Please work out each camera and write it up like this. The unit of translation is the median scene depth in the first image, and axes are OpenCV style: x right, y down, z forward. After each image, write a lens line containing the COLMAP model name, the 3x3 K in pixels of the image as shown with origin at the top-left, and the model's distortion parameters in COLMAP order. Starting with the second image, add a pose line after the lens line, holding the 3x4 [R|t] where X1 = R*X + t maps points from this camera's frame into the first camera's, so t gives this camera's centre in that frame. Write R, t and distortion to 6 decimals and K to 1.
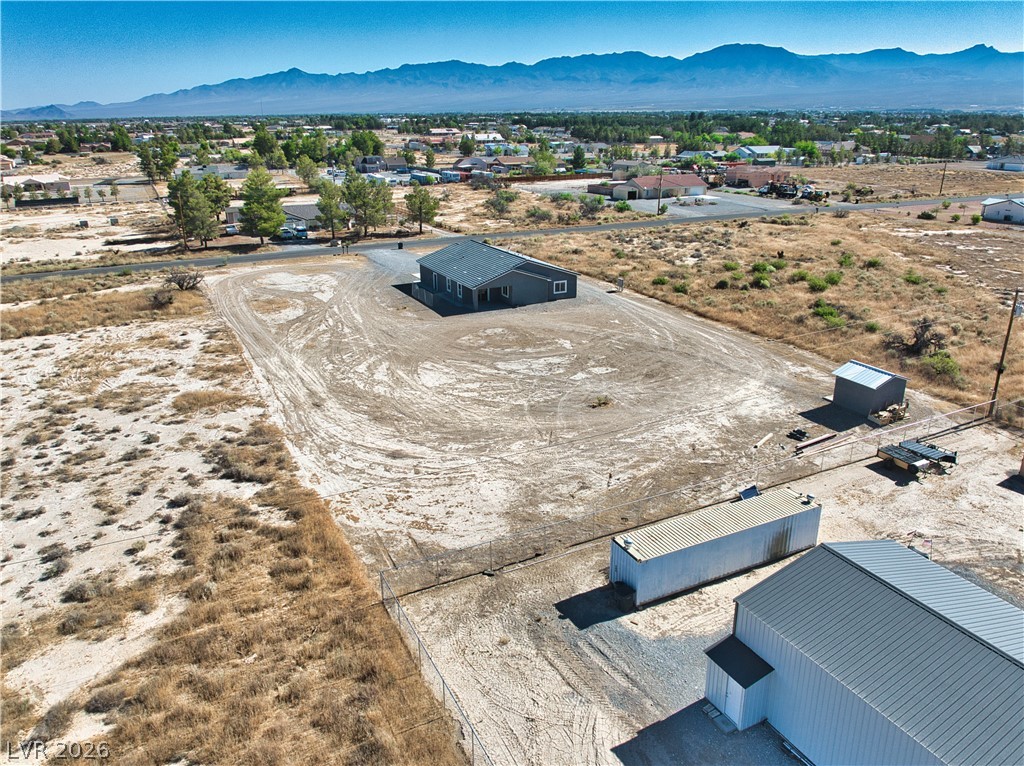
lens RADIAL K [[761.2, 0, 518.8], [0, 761.2, 382.4], [0, 0, 1]] dist [-0.040759, -0.002758]
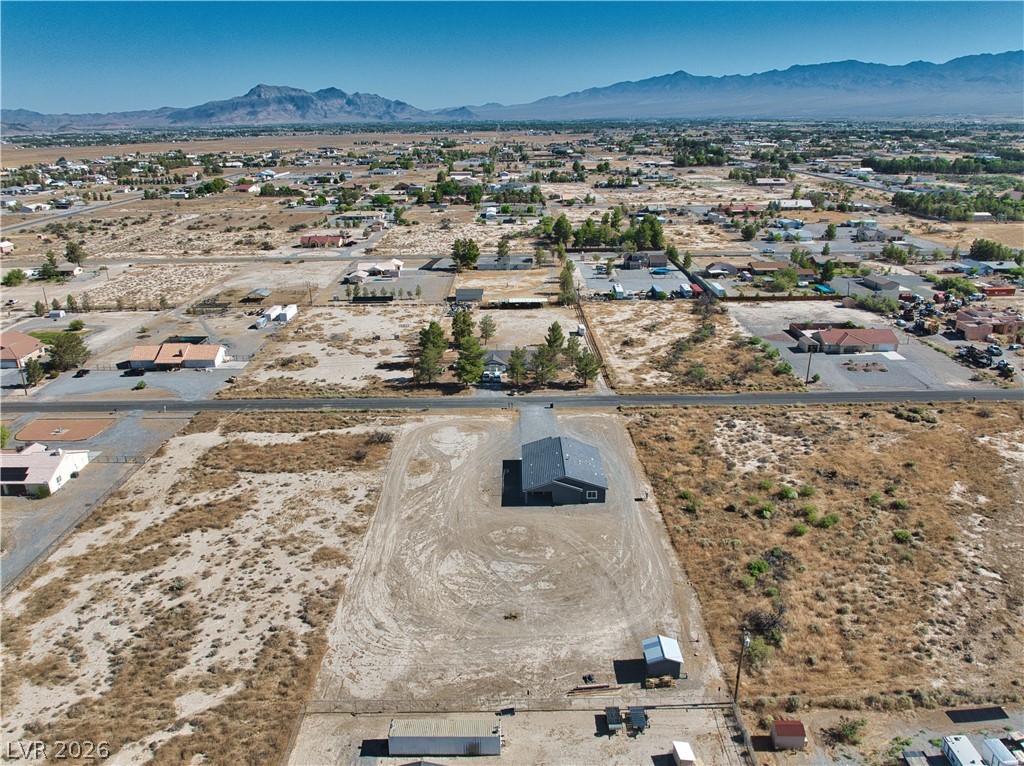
lens RADIAL K [[724.5, 0, 517.5], [0, 724.5, 453.6], [0, 0, 1]] dist [-0.028337, -0.005667]
pose [[0.893013, 0.187207, -0.409245, 0.652855], [-0.147163, 0.980852, 0.127562, -0.491940], [0.425290, -0.053689, 0.903463, -0.388511]]
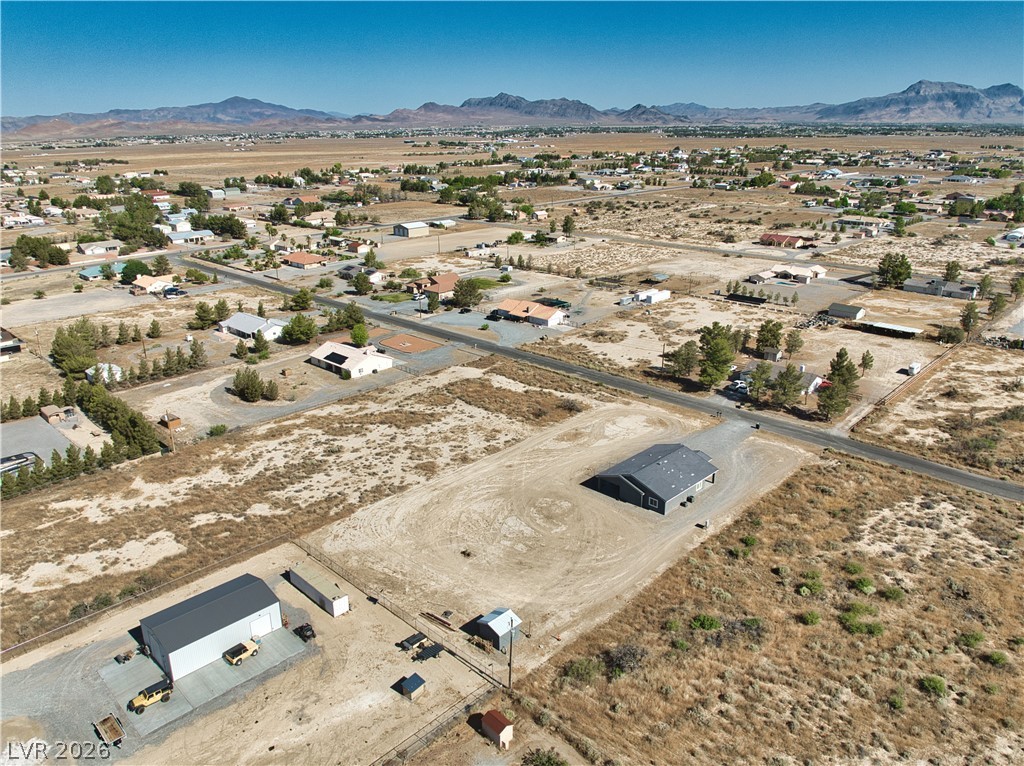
lens RADIAL K [[736.1, 0, 514.0], [0, 736.1, 434.7], [0, 0, 1]] dist [-0.035698, -0.003798]
pose [[0.314101, 0.374592, -0.872365, 1.540626], [-0.309383, 0.909097, 0.278970, -0.747324], [0.897565, 0.182270, 0.401440, 0.279298]]
